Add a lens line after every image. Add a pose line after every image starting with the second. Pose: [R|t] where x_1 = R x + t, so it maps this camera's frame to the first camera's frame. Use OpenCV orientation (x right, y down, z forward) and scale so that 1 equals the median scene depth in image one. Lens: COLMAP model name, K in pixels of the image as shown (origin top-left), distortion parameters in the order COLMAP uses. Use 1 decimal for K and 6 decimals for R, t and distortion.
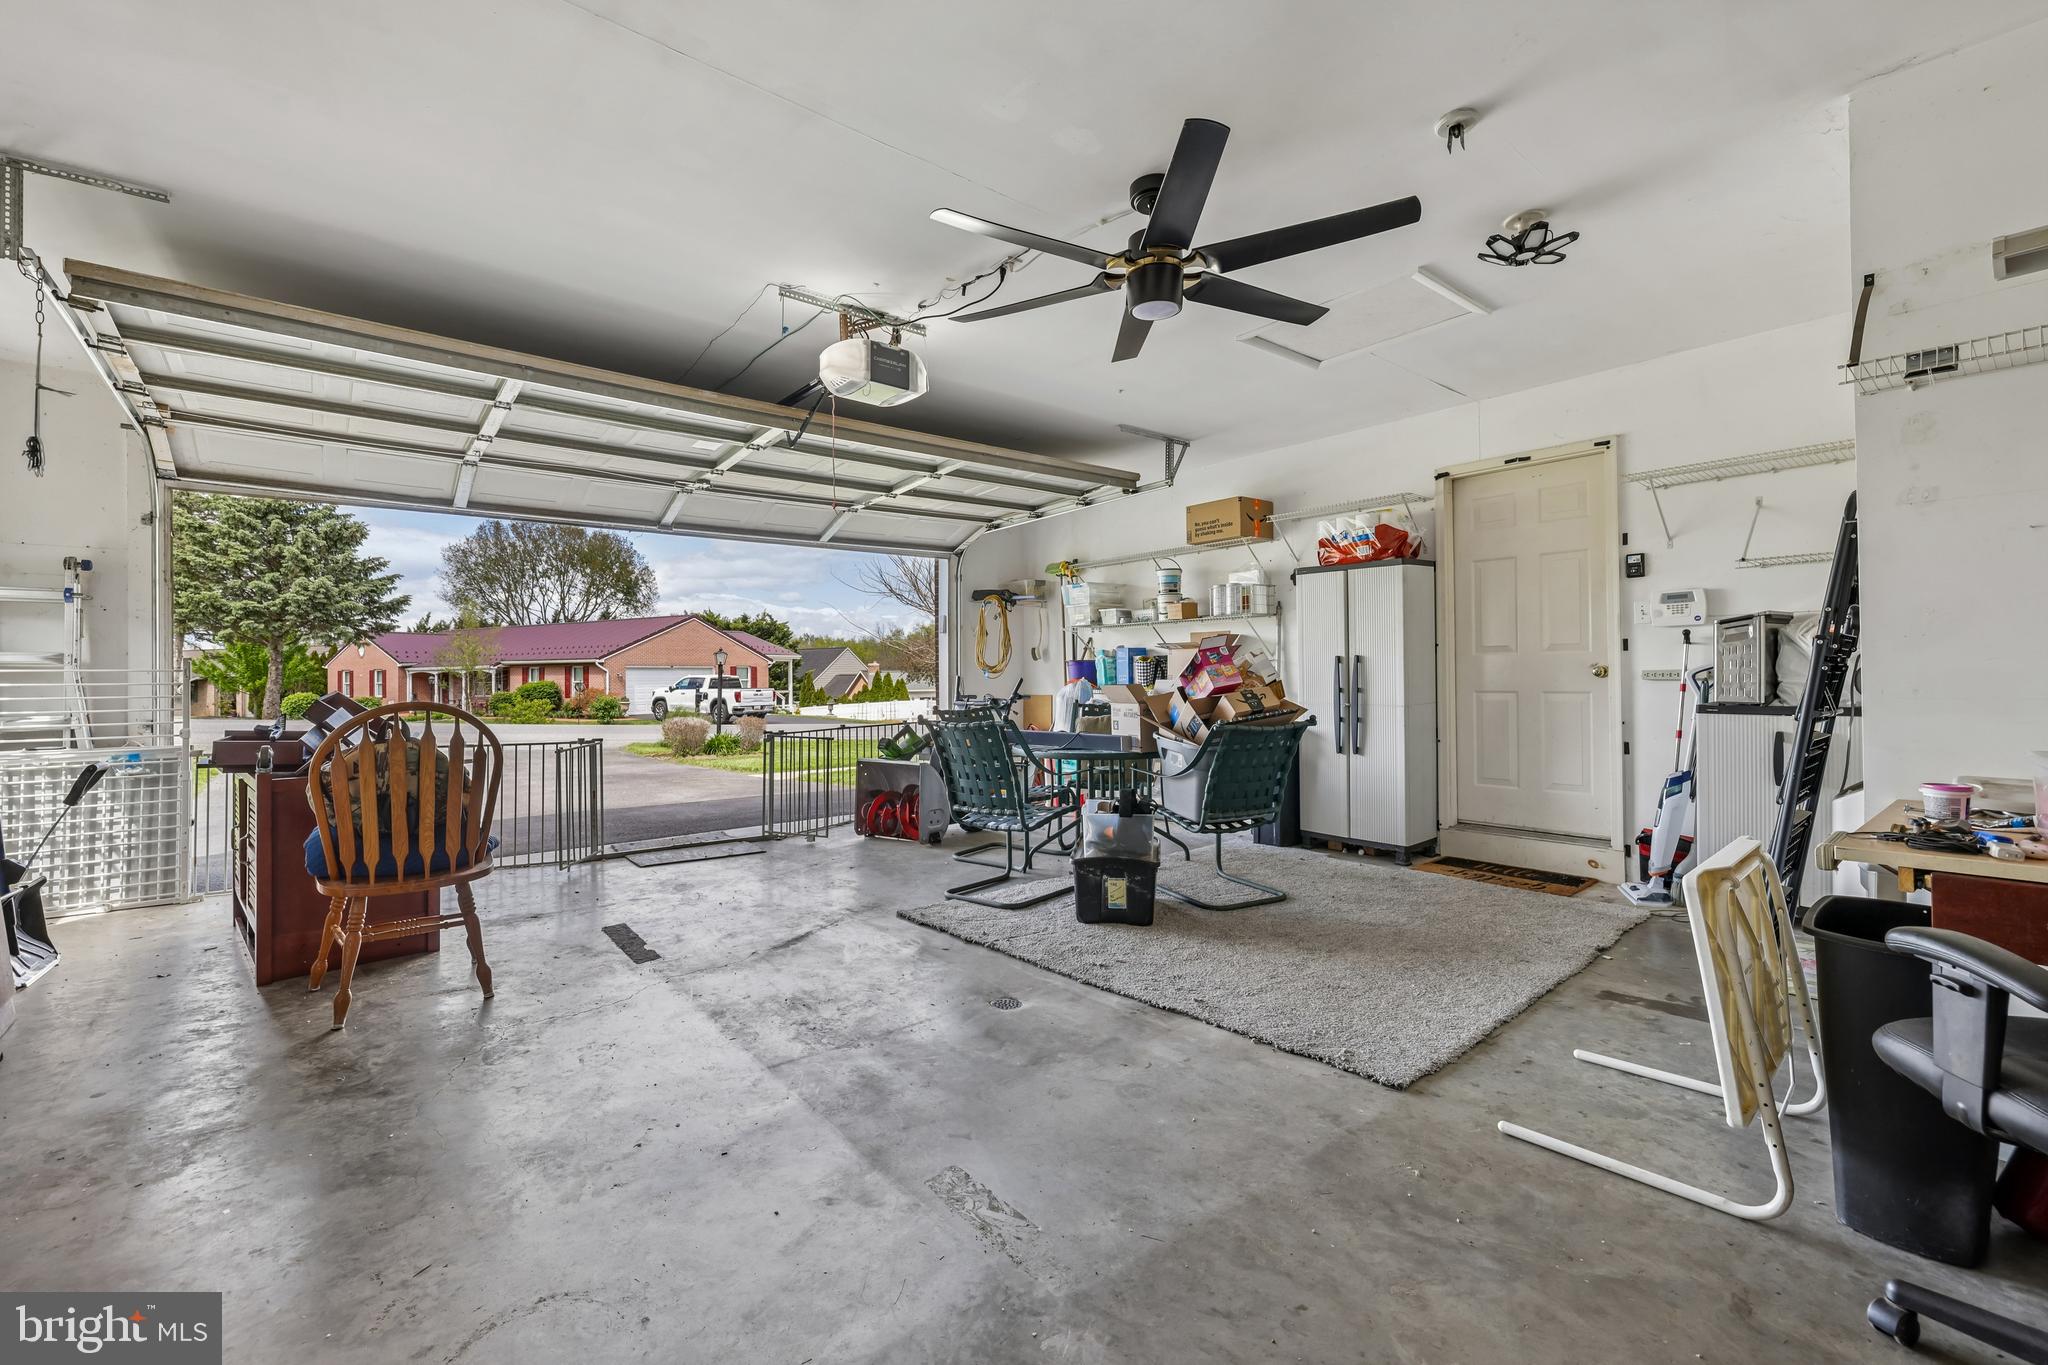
lens RADIAL K [[864.7, 0, 1024.0], [0, 864.7, 682.5], [0, 0, 1]] dist [-0.001054, 0.000146]
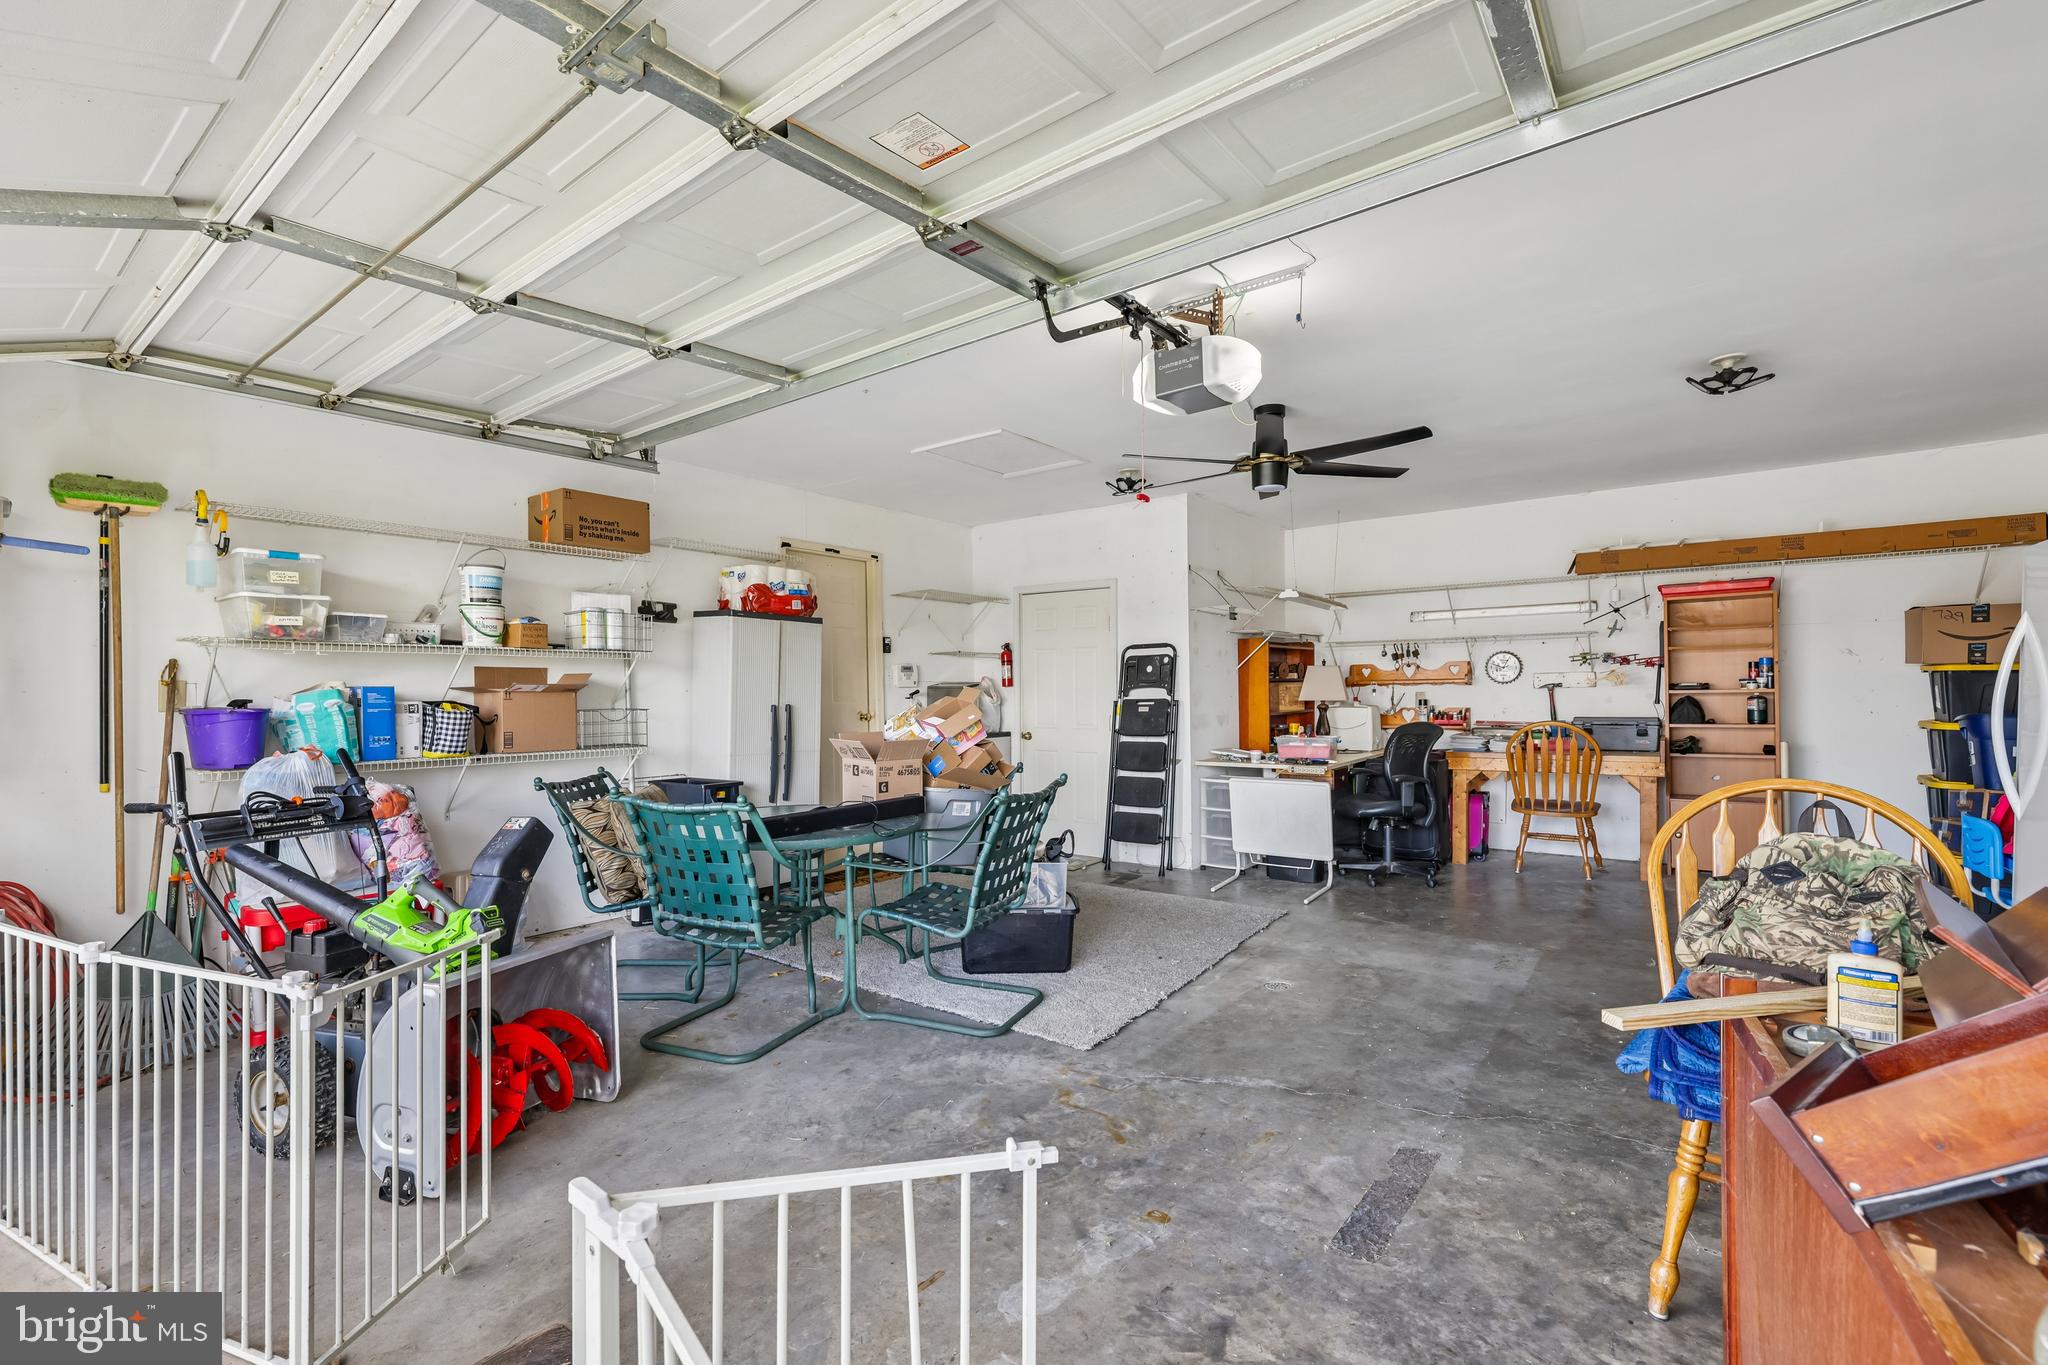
lens RADIAL K [[864.7, 0, 1024.0], [0, 864.7, 682.5], [0, 0, 1]] dist [-0.001054, 0.000146]
pose [[-0.215265, 0.023193, 0.976280, -0.819388], [0.013655, 0.999692, -0.020738, -0.036976], [-0.976460, 0.008867, -0.215516, 1.118679]]
